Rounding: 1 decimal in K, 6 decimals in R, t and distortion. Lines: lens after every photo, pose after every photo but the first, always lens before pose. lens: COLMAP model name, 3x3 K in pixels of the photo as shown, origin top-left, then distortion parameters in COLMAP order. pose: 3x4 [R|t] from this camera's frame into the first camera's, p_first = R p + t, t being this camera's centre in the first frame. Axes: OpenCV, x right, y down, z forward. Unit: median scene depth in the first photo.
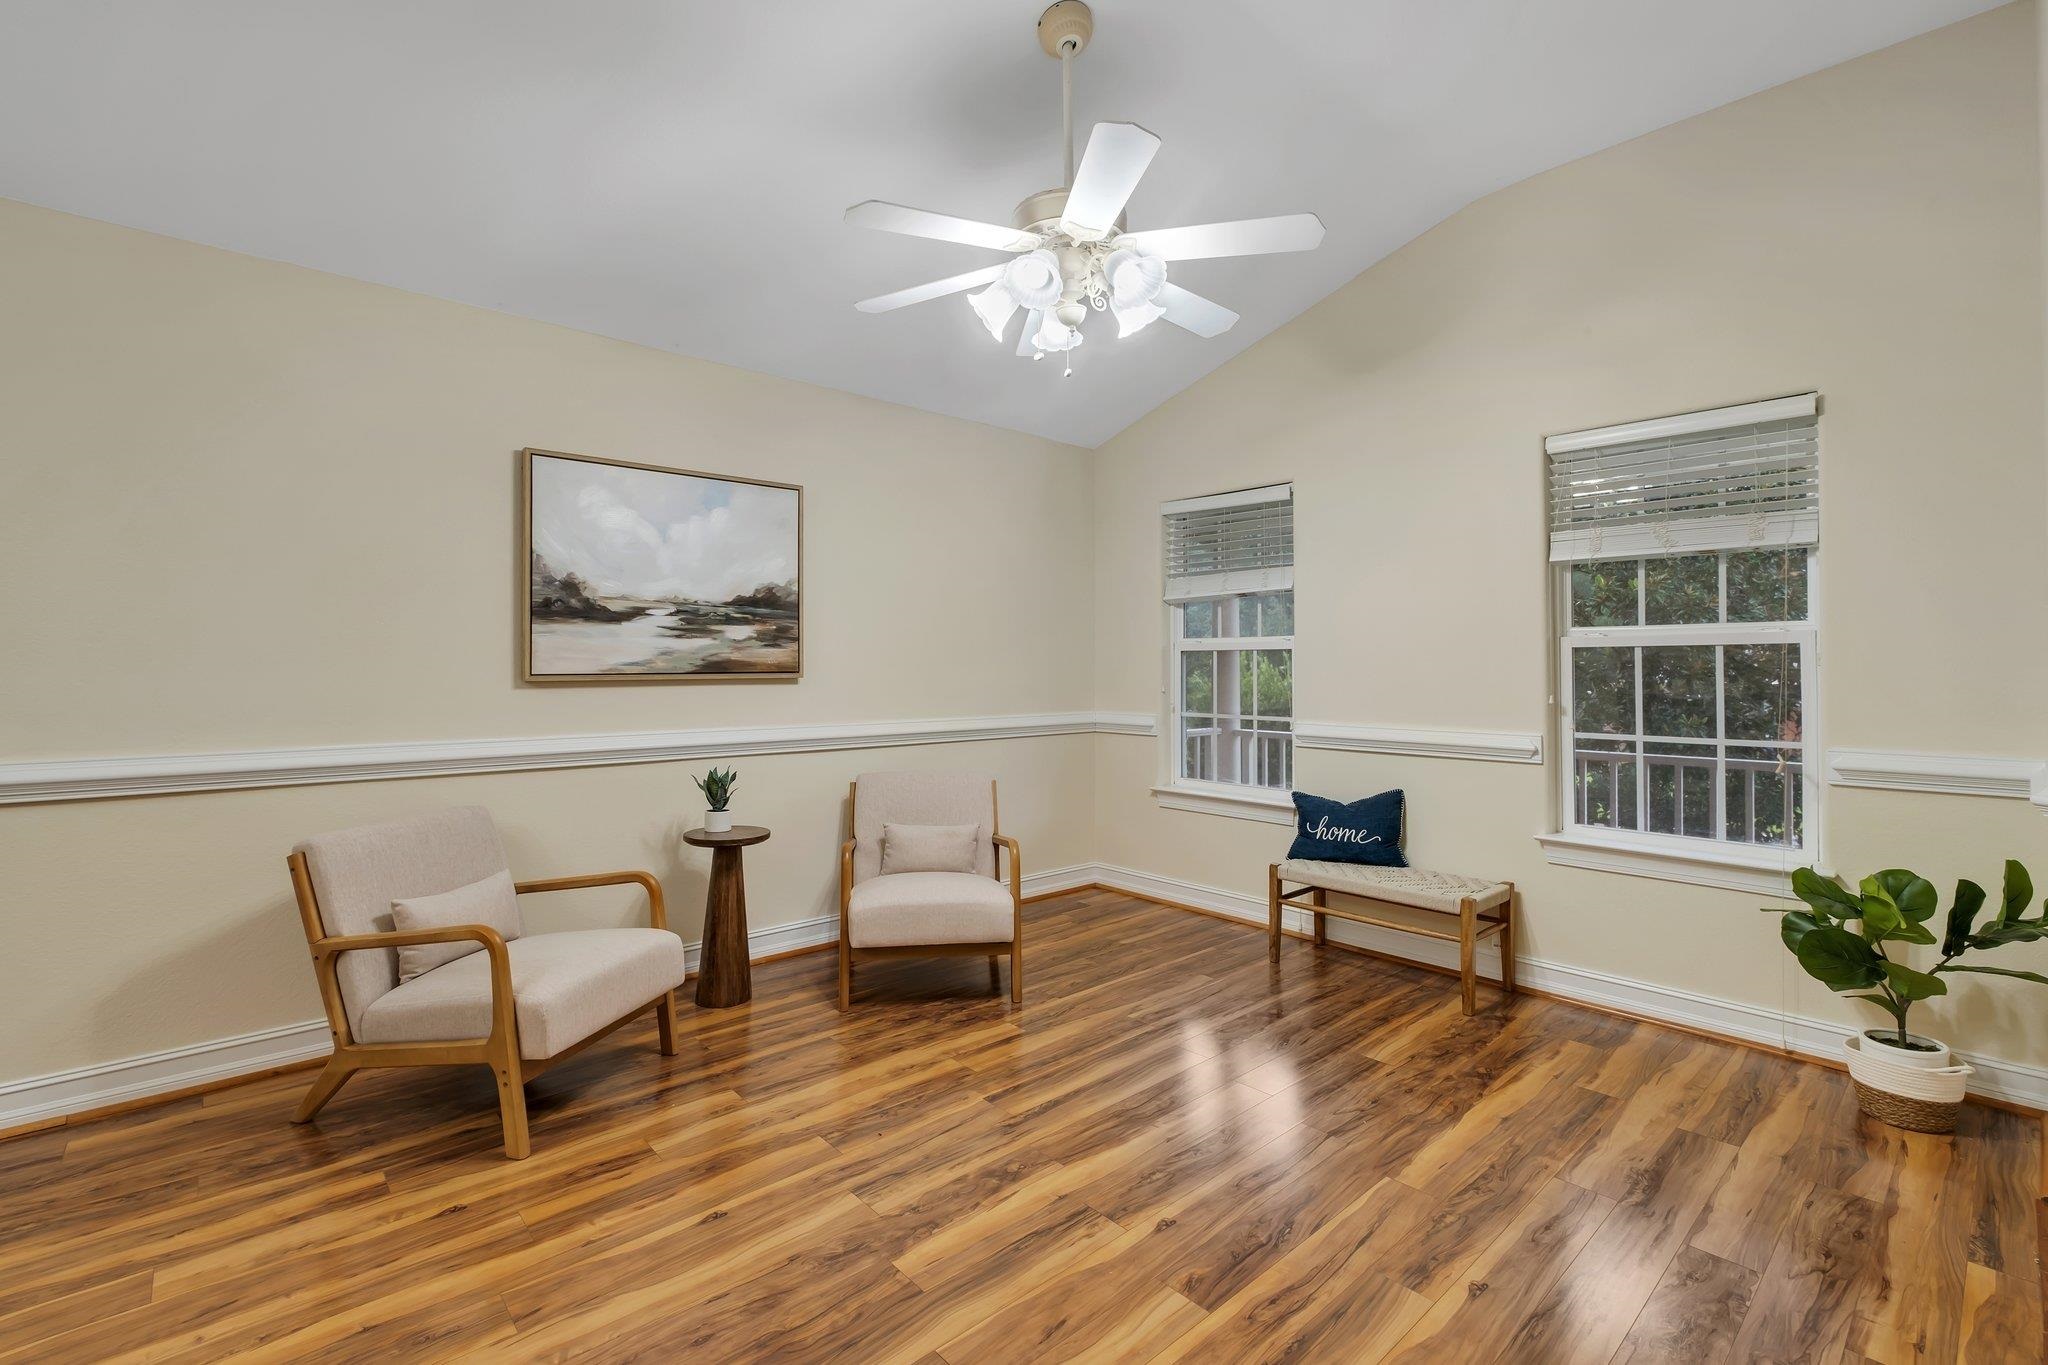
lens RADIAL K [[903.1, 0, 1032.8], [0, 903.1, 658.0], [0, 0, 1]] dist [-0.006799, 0.000469]
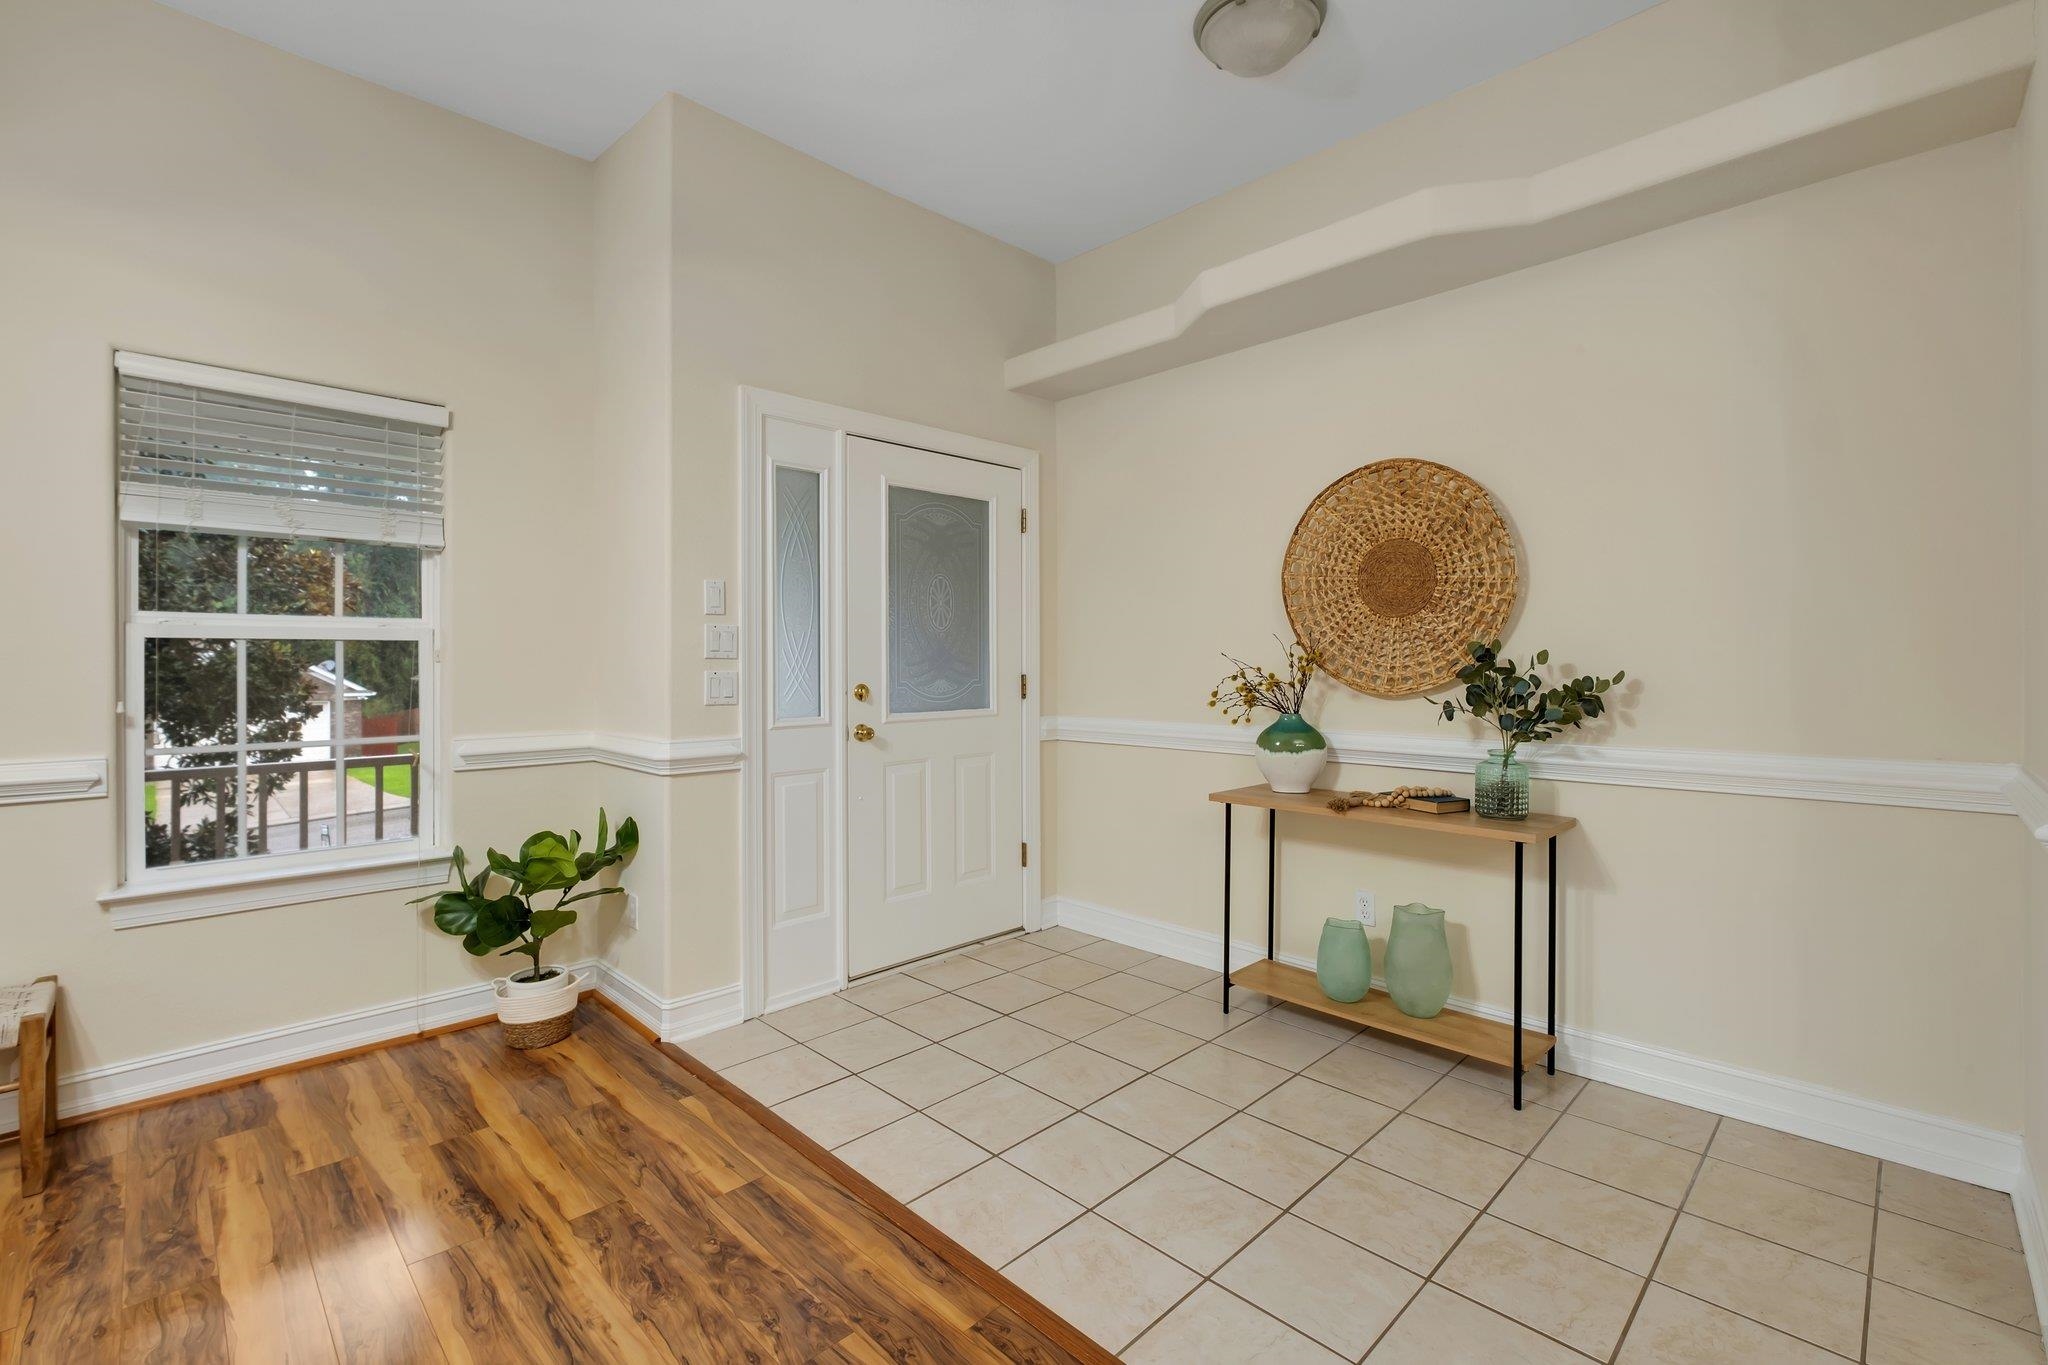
lens RADIAL K [[903.1, 0, 1010.8], [0, 903.1, 650.1], [0, 0, 1]] dist [-0.006799, 0.000469]
pose [[-0.034772, 0.012764, 0.999314, -0.224549], [-0.007107, 0.999890, -0.013018, 0.004689], [-0.999370, -0.007555, -0.034677, 0.361207]]
